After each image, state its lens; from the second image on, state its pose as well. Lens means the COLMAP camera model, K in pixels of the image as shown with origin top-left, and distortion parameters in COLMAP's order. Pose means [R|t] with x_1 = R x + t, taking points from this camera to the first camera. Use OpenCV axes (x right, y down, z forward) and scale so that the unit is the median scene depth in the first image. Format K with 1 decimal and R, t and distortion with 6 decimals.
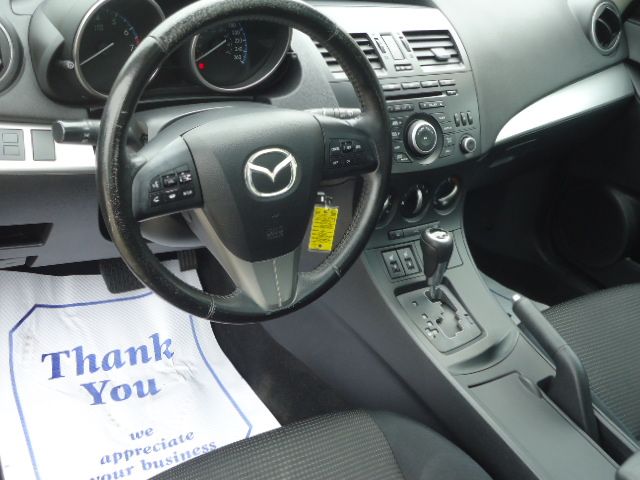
lens RADIAL K [[779.1, 0, 320.0], [0, 779.1, 240.0], [0, 0, 1]] dist [0.078699, -0.011774]
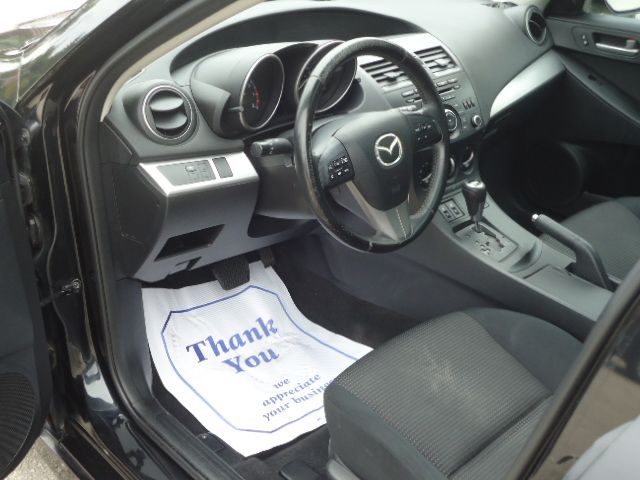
lens RADIAL K [[779.1, 0, 320.0], [0, 779.1, 240.0], [0, 0, 1]] dist [0.078699, -0.011774]
pose [[0.972178, -0.207036, 0.109577, -0.286095], [0.212729, 0.976165, -0.042980, 0.089721], [-0.098066, 0.065095, 0.993049, -0.364307]]
